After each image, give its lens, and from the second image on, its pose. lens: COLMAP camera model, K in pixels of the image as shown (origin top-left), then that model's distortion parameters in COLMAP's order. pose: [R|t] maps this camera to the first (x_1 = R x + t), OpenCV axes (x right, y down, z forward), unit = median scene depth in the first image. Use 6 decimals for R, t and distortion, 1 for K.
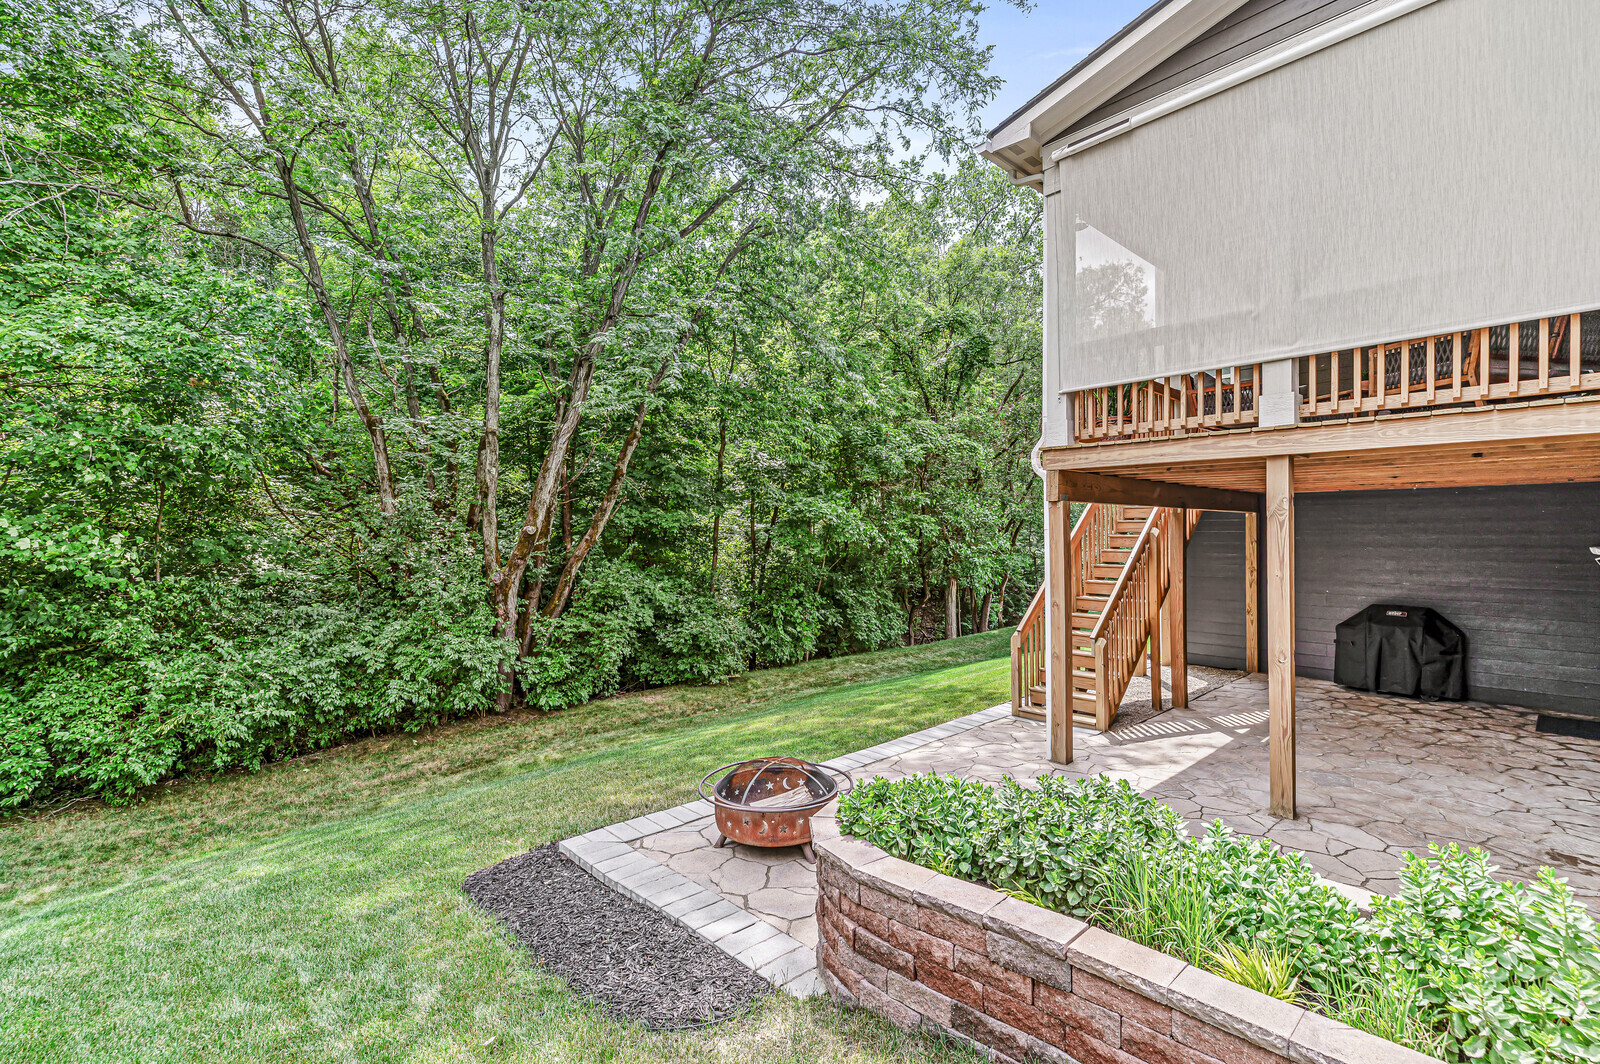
lens RADIAL K [[682.5, 0, 800.0], [0, 682.5, 532.0], [0, 0, 1]] dist [0.009429, 0.000627]
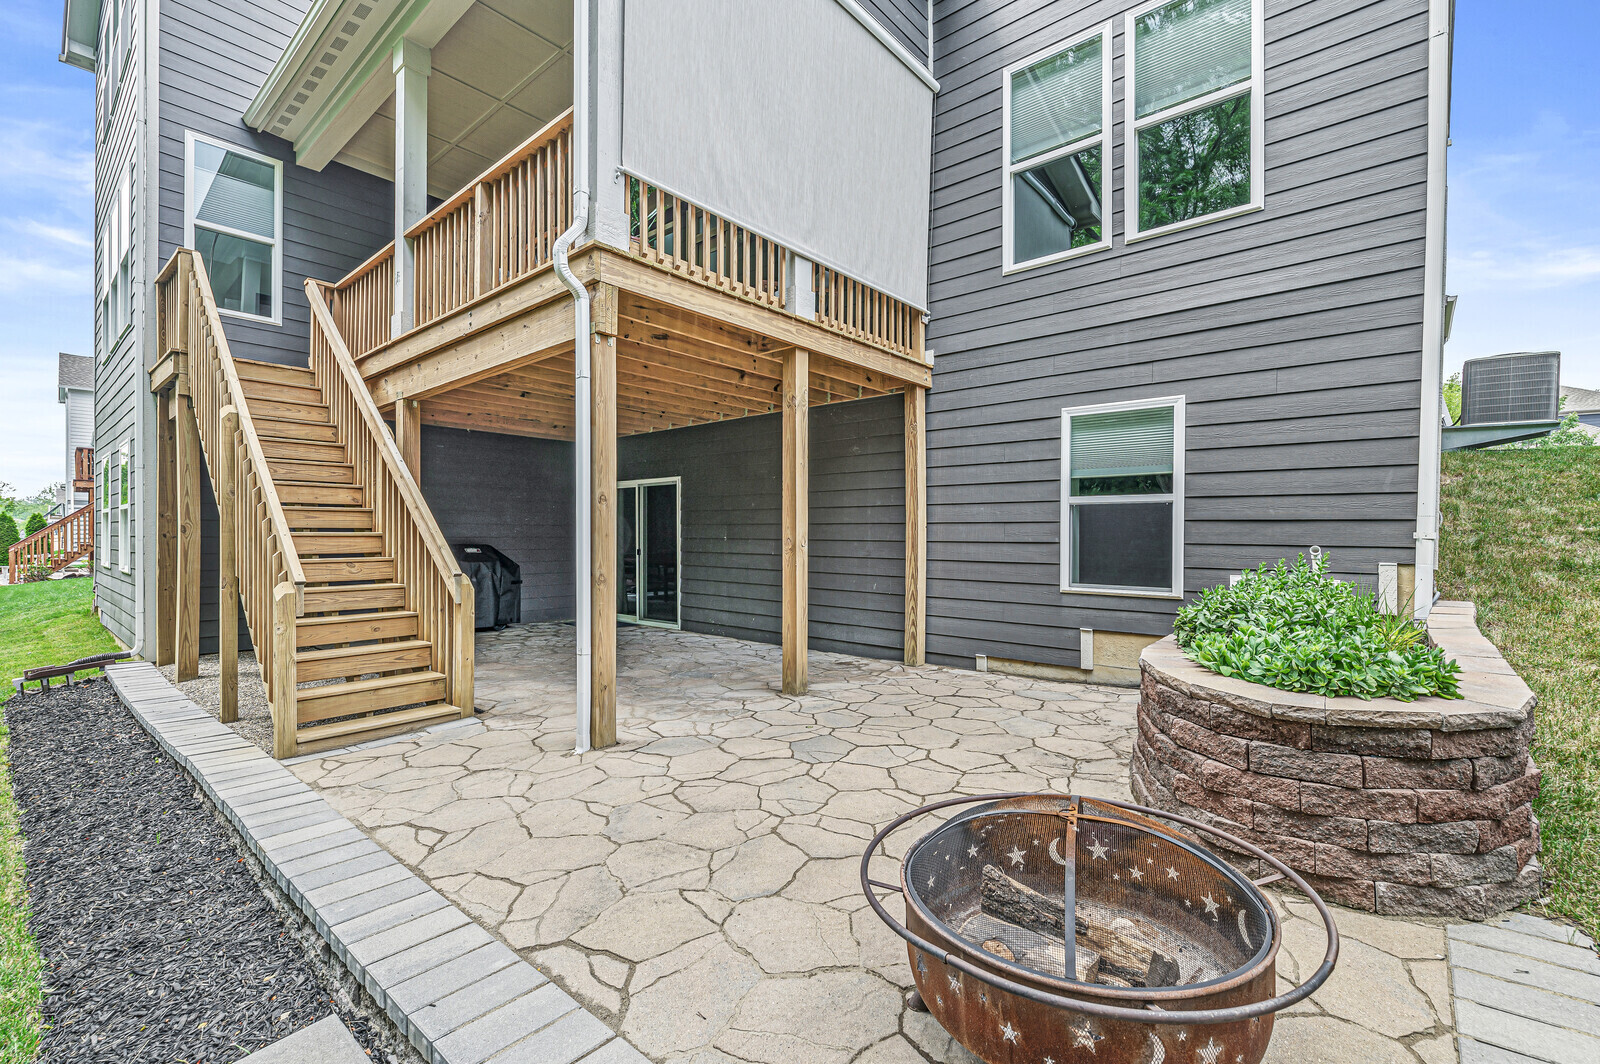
lens RADIAL K [[682.5, 0, 800.0], [0, 682.5, 532.0], [0, 0, 1]] dist [0.009429, 0.000627]
pose [[-0.083328, 0.008926, 0.996482, -0.187321], [-0.002588, 0.999955, -0.009174, 0.099050], [-0.996519, -0.003343, -0.083301, 0.607365]]
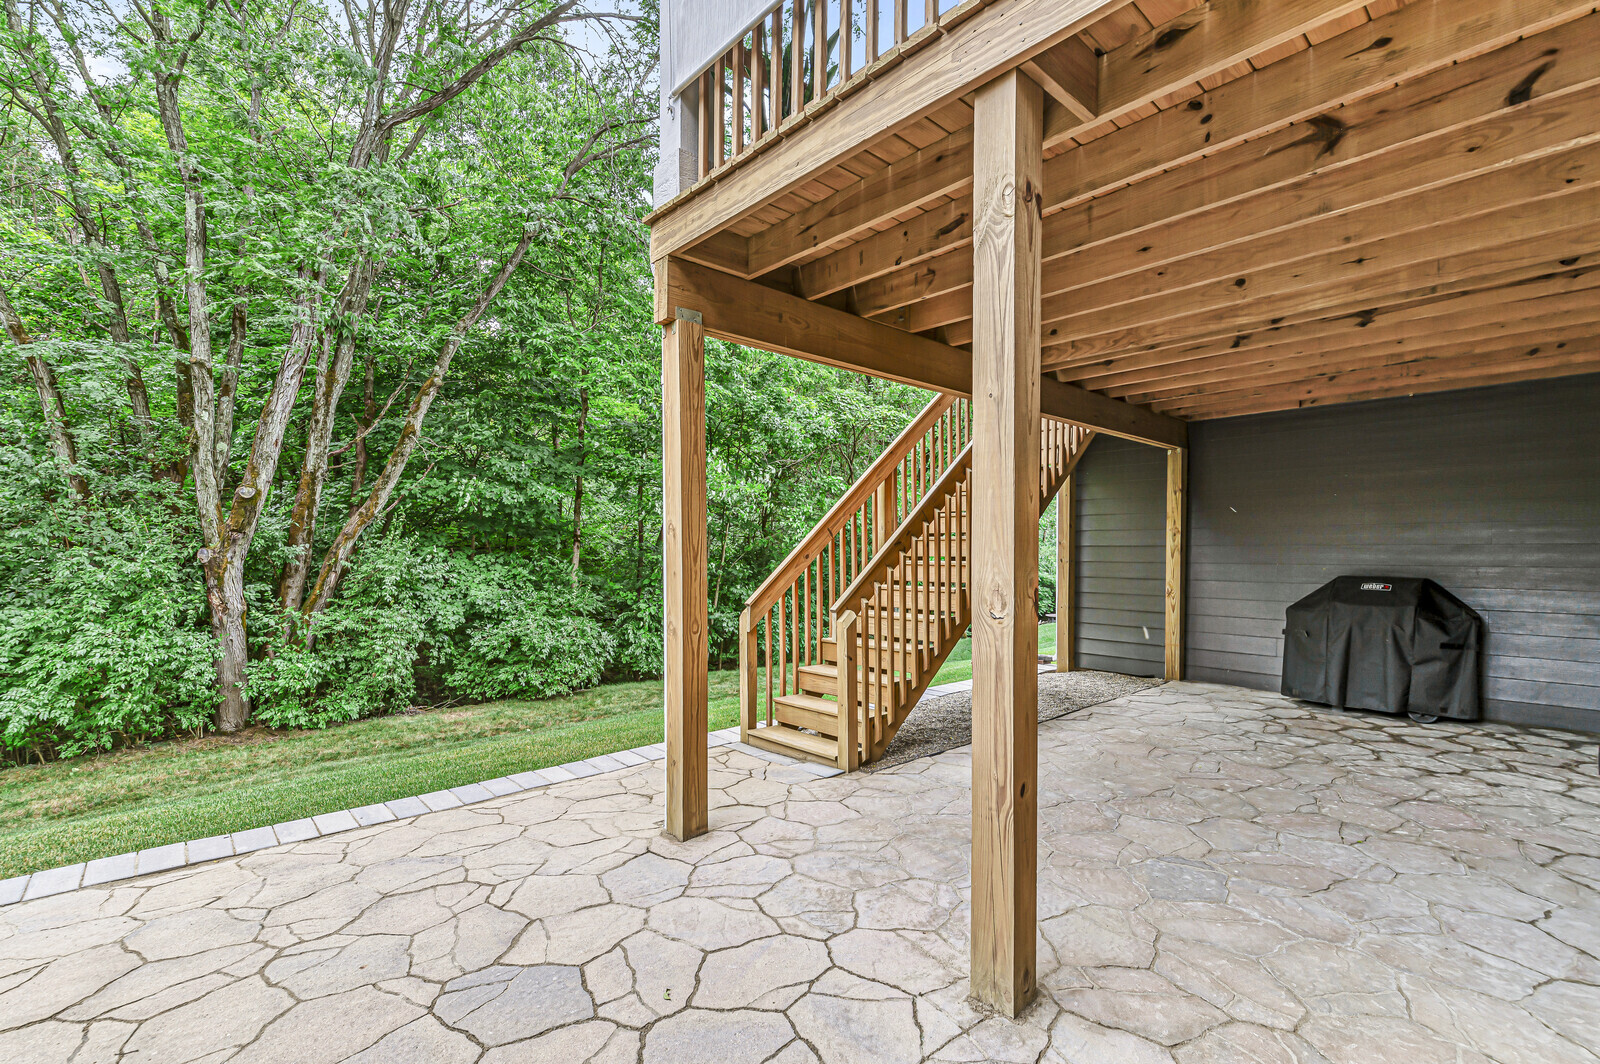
lens RADIAL K [[702.6, 0, 795.3], [0, 702.6, 559.5], [0, 0, 1]] dist [0.007098, -0.000601]
pose [[0.999947, 0.004631, -0.009153, 0.328707], [-0.004487, 0.999867, 0.015705, 0.084451], [0.009225, -0.015663, 0.999835, 0.333622]]
